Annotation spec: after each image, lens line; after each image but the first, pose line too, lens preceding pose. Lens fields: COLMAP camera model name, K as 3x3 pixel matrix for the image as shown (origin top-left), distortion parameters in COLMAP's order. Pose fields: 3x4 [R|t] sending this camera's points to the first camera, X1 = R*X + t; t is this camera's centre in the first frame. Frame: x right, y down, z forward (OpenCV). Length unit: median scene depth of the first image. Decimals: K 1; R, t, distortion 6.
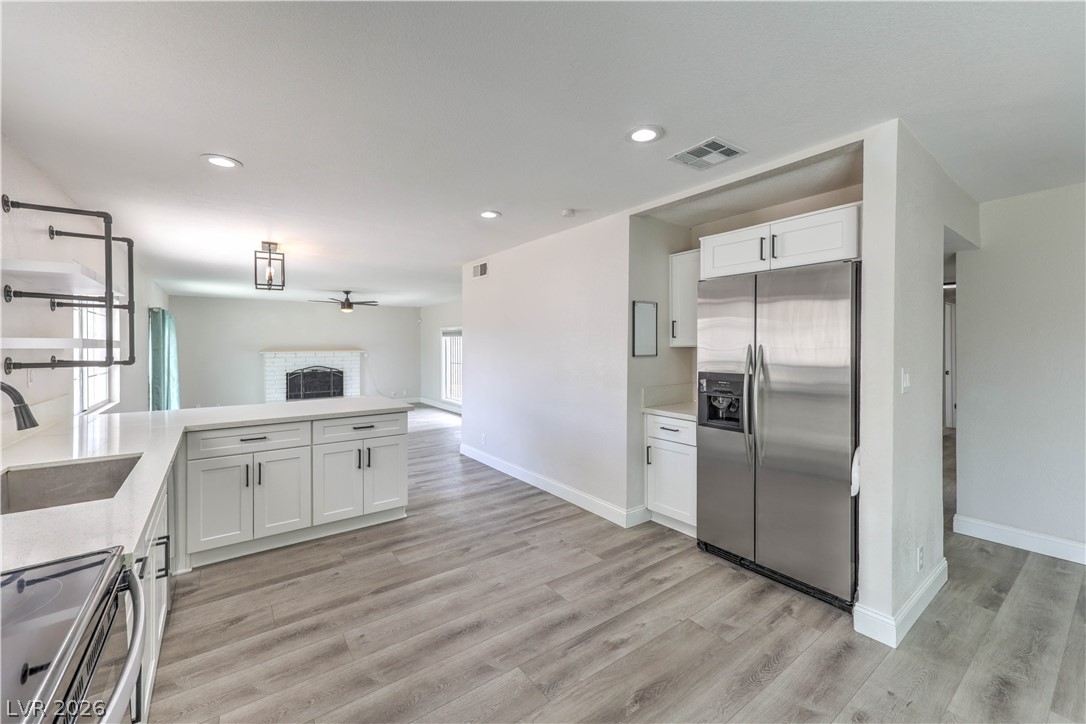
lens RADIAL K [[441.1, 0, 541.9], [0, 441.1, 347.0], [0, 0, 1]] dist [-0.000271, 0.000191]
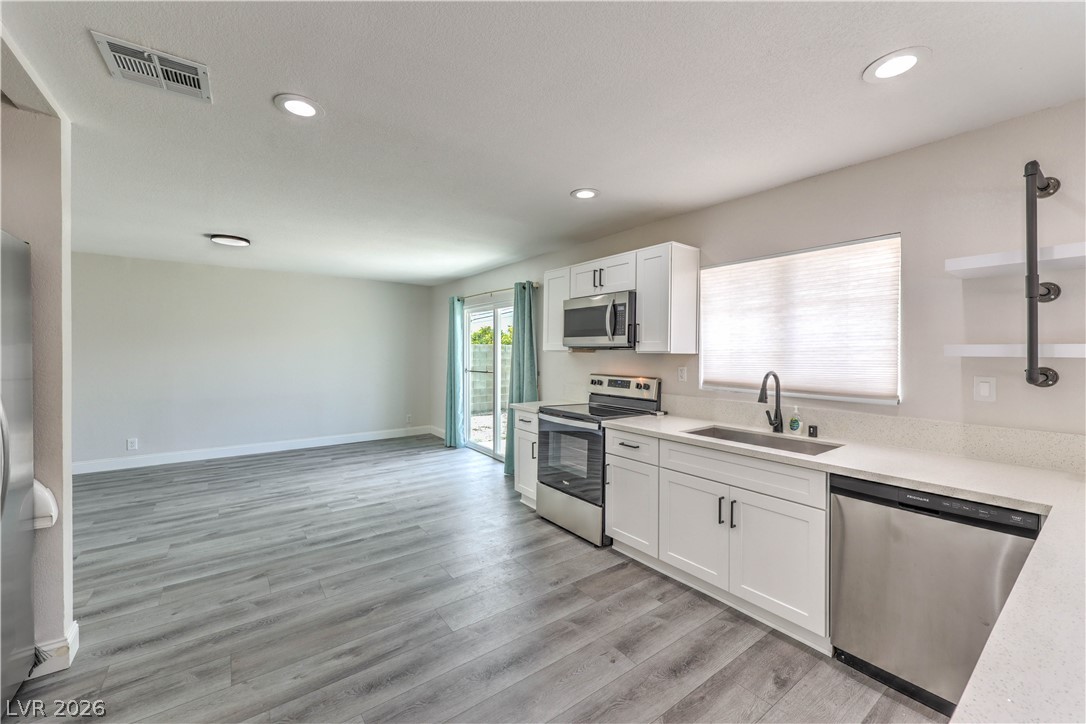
lens RADIAL K [[427.6, 0, 542.1], [0, 427.6, 356.4], [0, 0, 1]] dist [0.001908, 0.000330]
pose [[-0.999960, -0.003173, -0.008303, -0.159936], [-0.003276, 0.999918, 0.012401, -0.002103], [0.008263, 0.012428, -0.999889, 1.228491]]
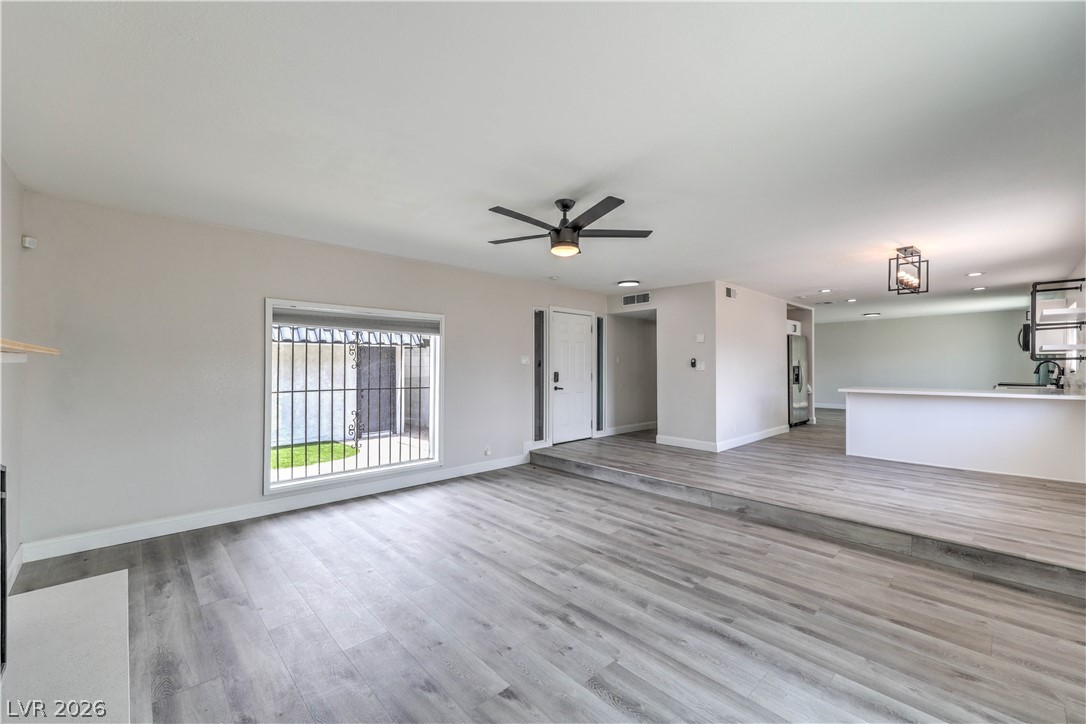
lens RADIAL K [[442.0, 0, 543.0], [0, 442.0, 362.0], [0, 0, 1]] dist [0.009261, 0.000197]
pose [[-0.129418, 0.013543, 0.991498, -2.091537], [0.004015, 0.999906, -0.013134, 0.050950], [-0.991582, 0.002281, -0.129460, 2.708944]]
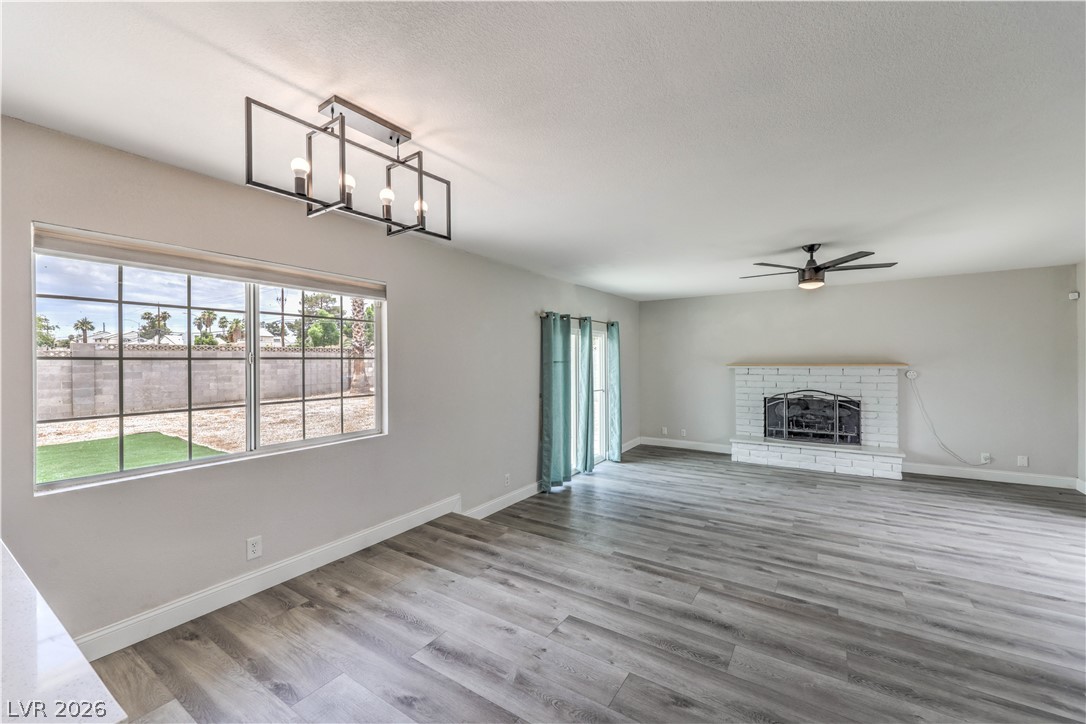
lens RADIAL K [[432.4, 0, 544.5], [0, 432.4, 359.3], [0, 0, 1]] dist [0.003835, 0.000646]
pose [[0.351221, 0.001922, -0.936291, -0.240078], [0.002688, 0.999992, 0.003061, -0.006791], [0.936289, -0.003592, 0.351213, 1.402265]]
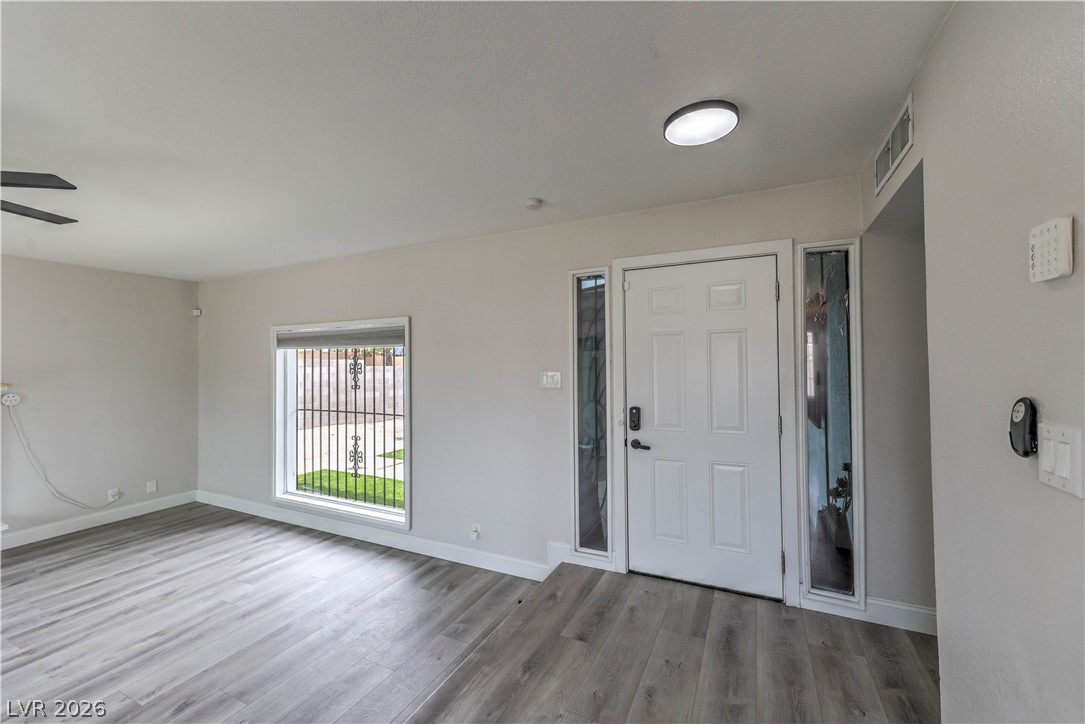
lens RADIAL K [[436.9, 0, 546.5], [0, 436.9, 359.5], [0, 0, 1]] dist [0.001421, 0.000287]
pose [[0.882699, 0.000257, 0.469939, -0.642563], [0.009229, 0.999798, -0.017880, -0.009576], [-0.469849, 0.020120, 0.882518, 1.690322]]
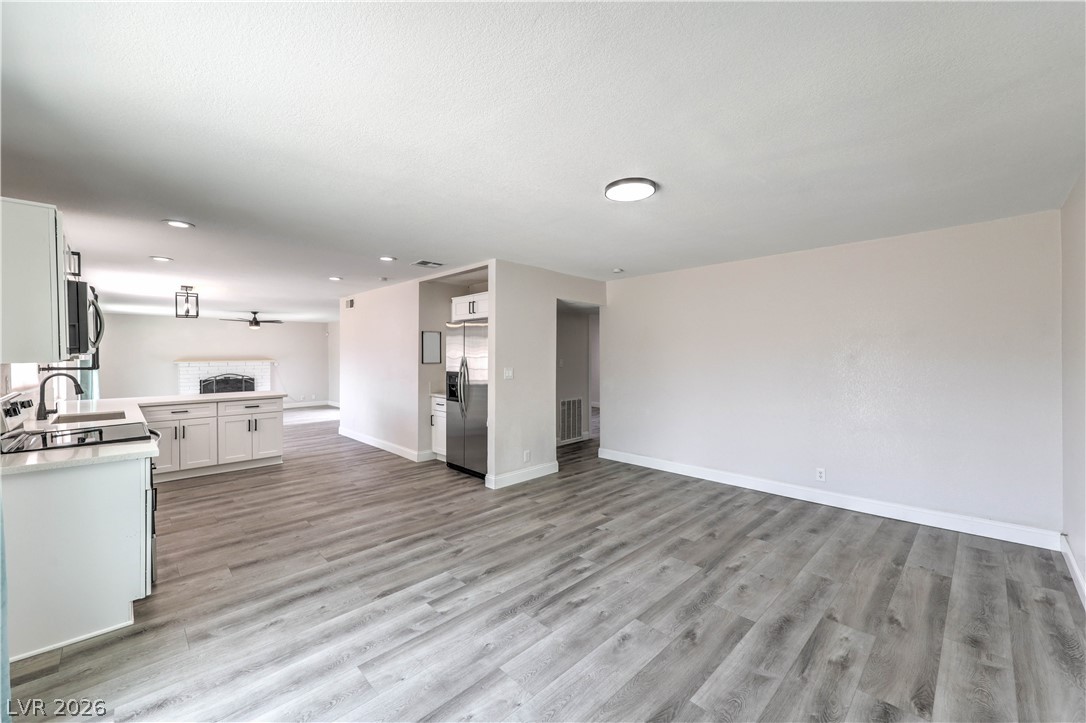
lens RADIAL K [[437.3, 0, 547.0], [0, 437.3, 359.0], [0, 0, 1]] dist [0.001421, 0.000287]
pose [[0.989305, -0.002107, 0.145845, 0.457692], [0.001110, 0.999975, 0.006920, -0.007647], [-0.145856, -0.006684, 0.989283, -0.797138]]
